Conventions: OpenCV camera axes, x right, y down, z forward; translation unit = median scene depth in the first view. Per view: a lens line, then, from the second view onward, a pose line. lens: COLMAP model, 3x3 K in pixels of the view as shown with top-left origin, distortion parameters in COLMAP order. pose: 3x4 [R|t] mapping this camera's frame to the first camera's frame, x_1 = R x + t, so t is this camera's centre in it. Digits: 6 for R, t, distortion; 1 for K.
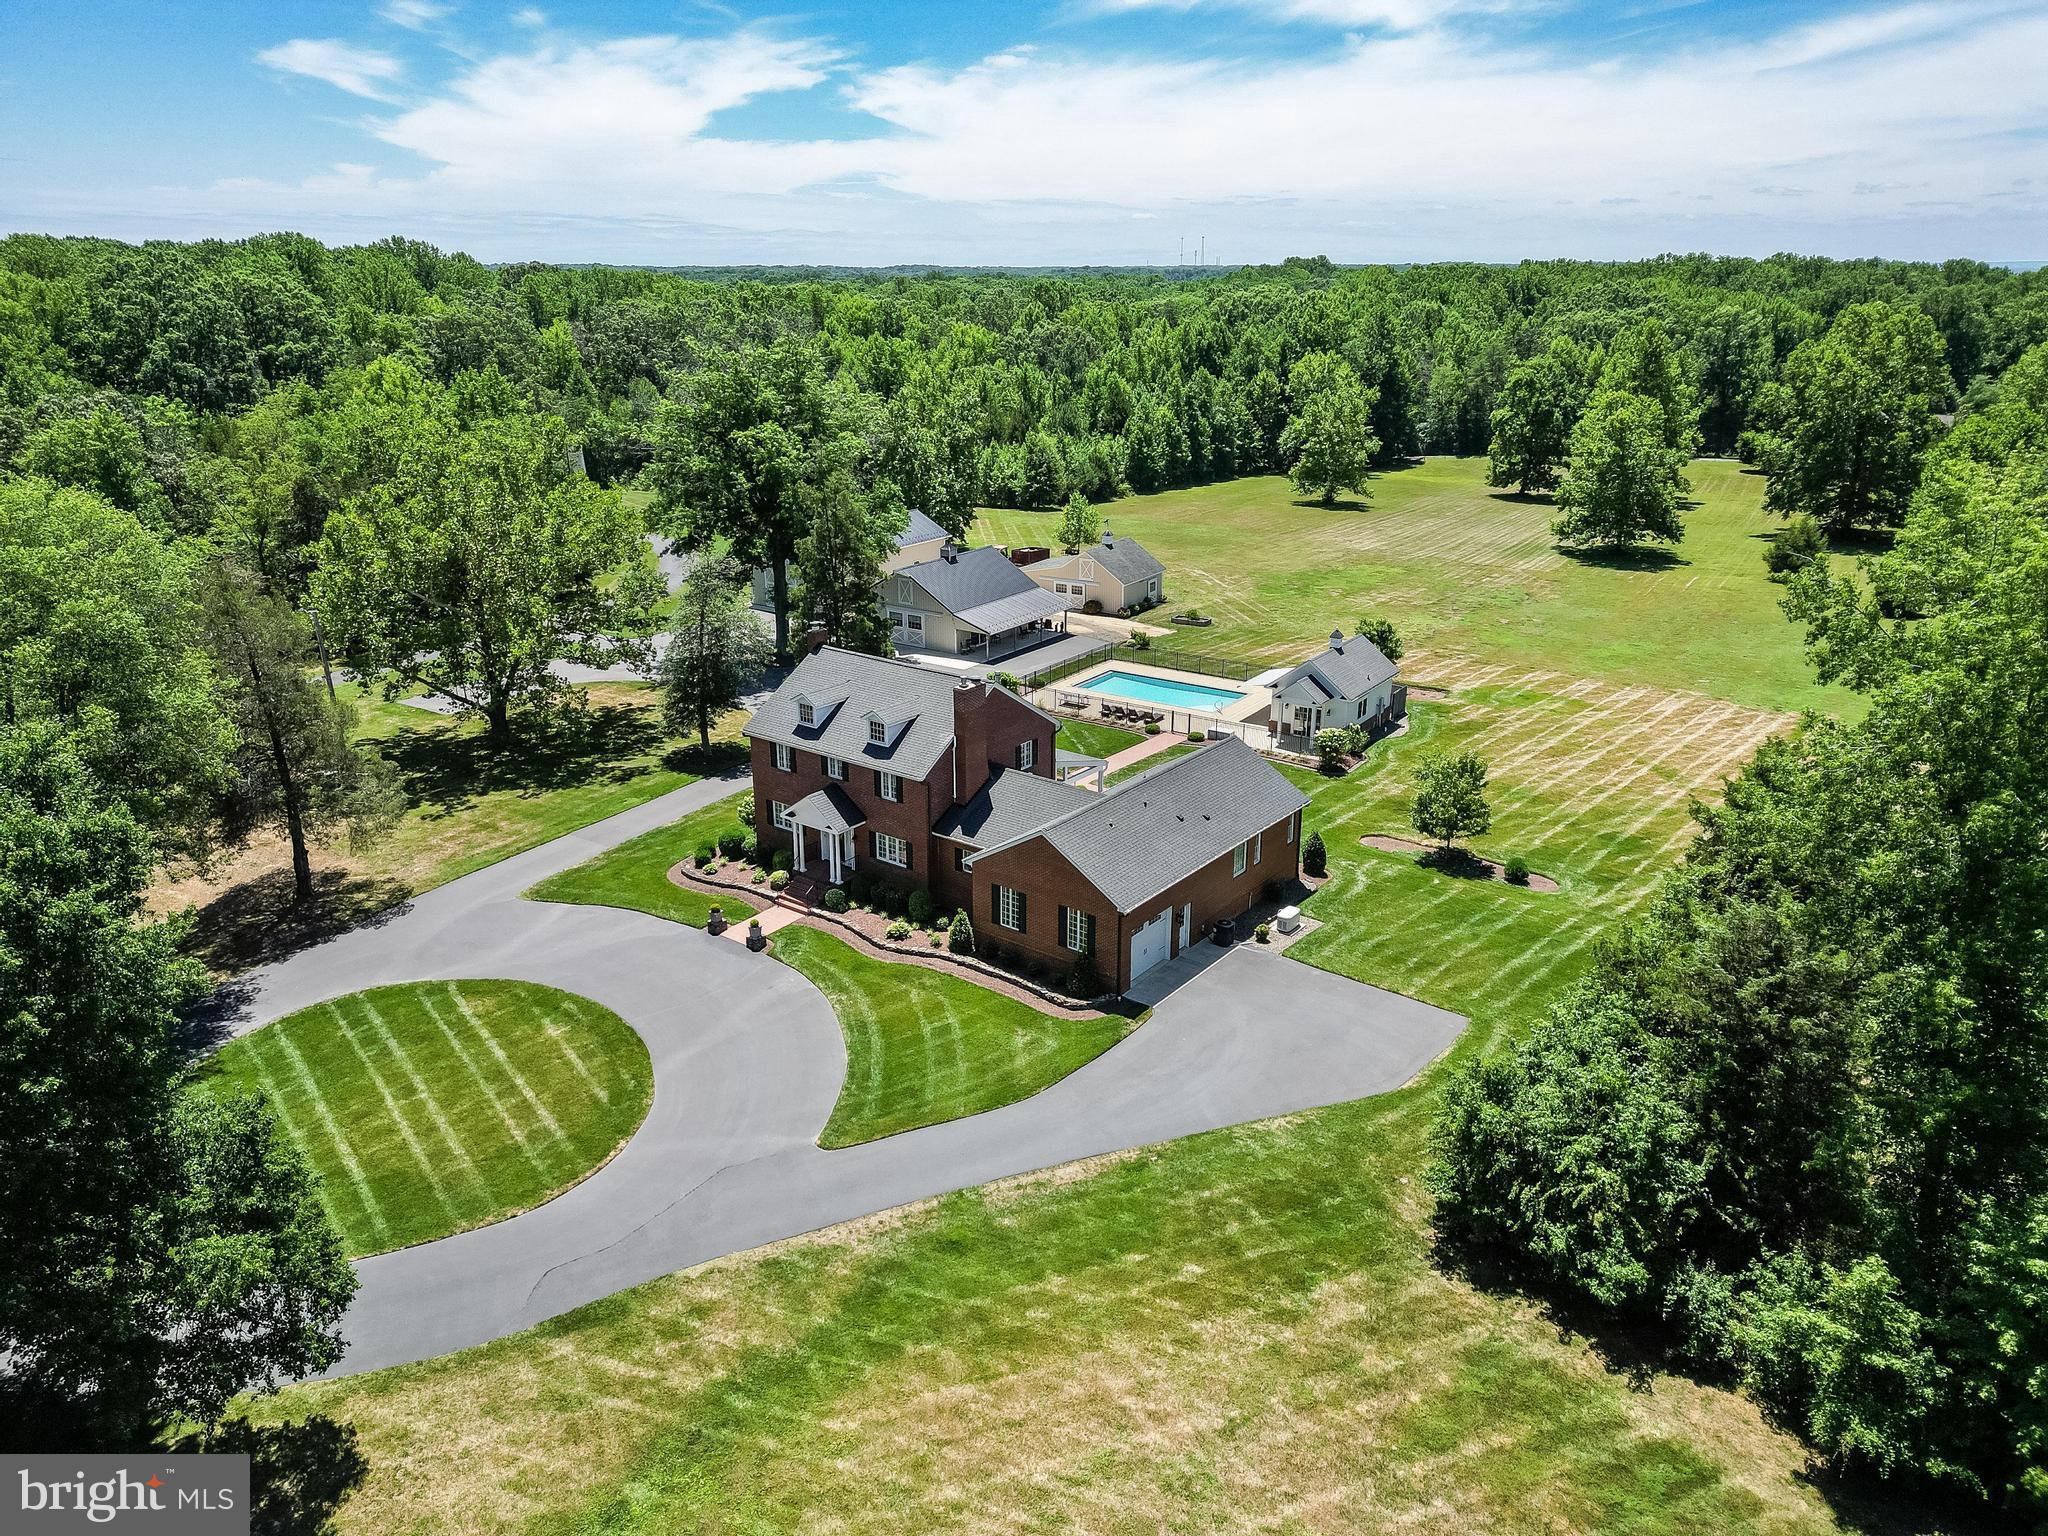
lens RADIAL K [[1443.2, 0, 1030.6], [0, 1443.2, 760.6], [0, 0, 1]] dist [0.072122, -0.073137]
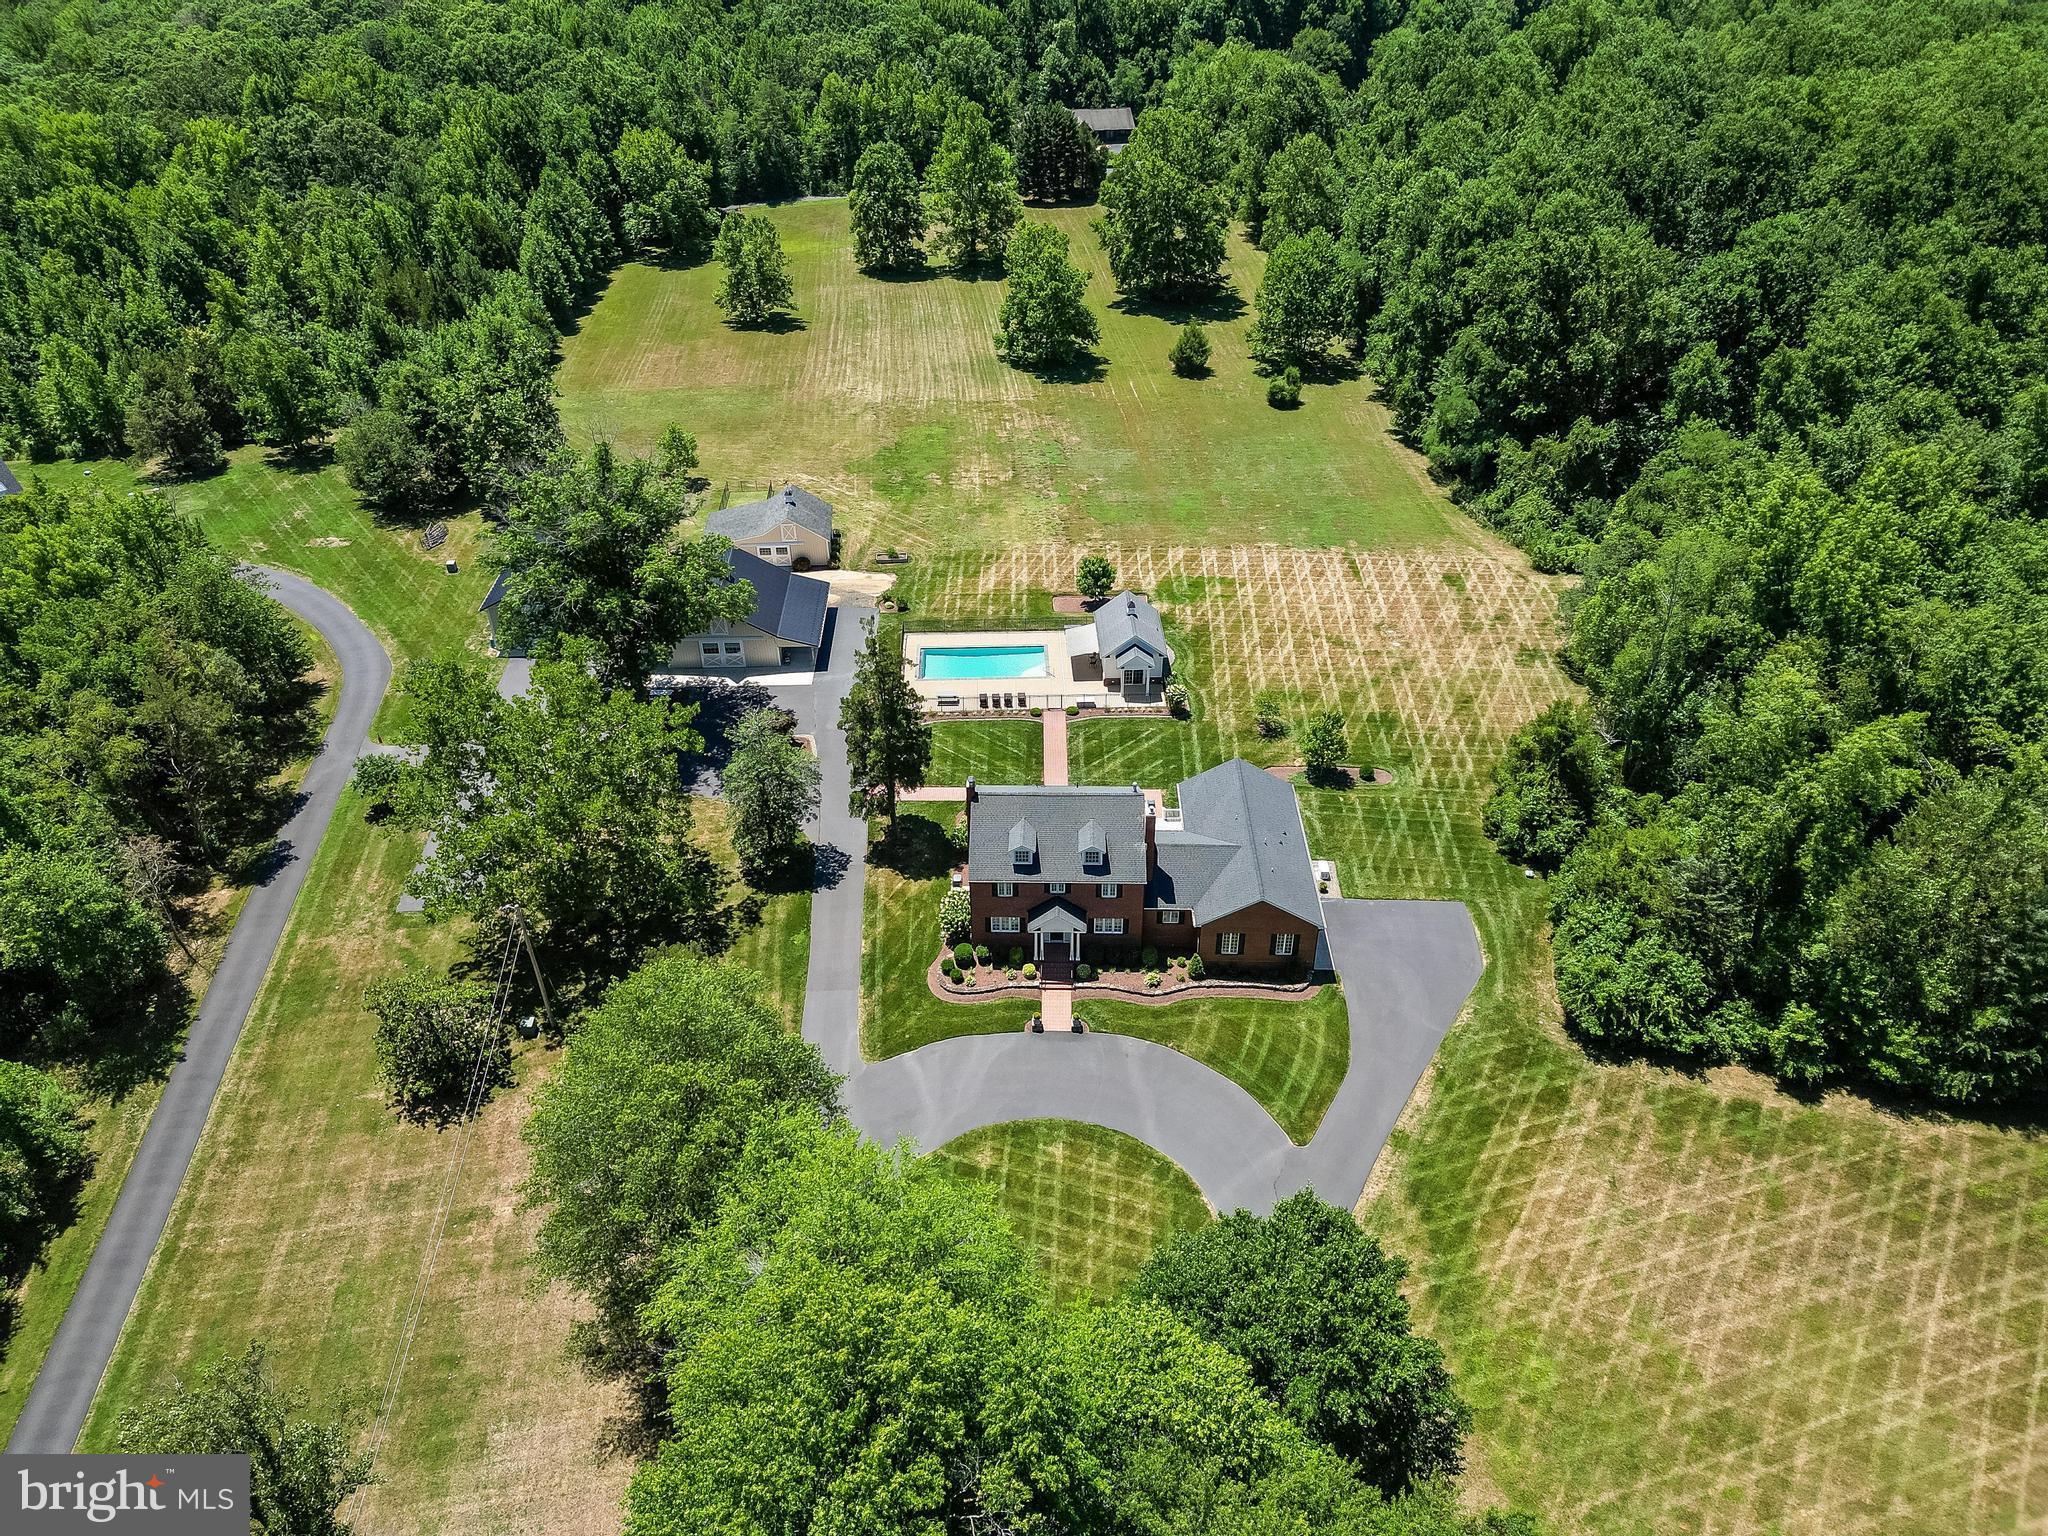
lens RADIAL K [[1443.2, 0, 1030.6], [0, 1443.2, 760.6], [0, 0, 1]] dist [0.072122, -0.073137]
pose [[0.804880, -0.341983, 0.484990, -0.814105], [0.195422, 0.924415, 0.327517, -0.587750], [-0.560337, -0.168834, 0.810875, -0.106064]]
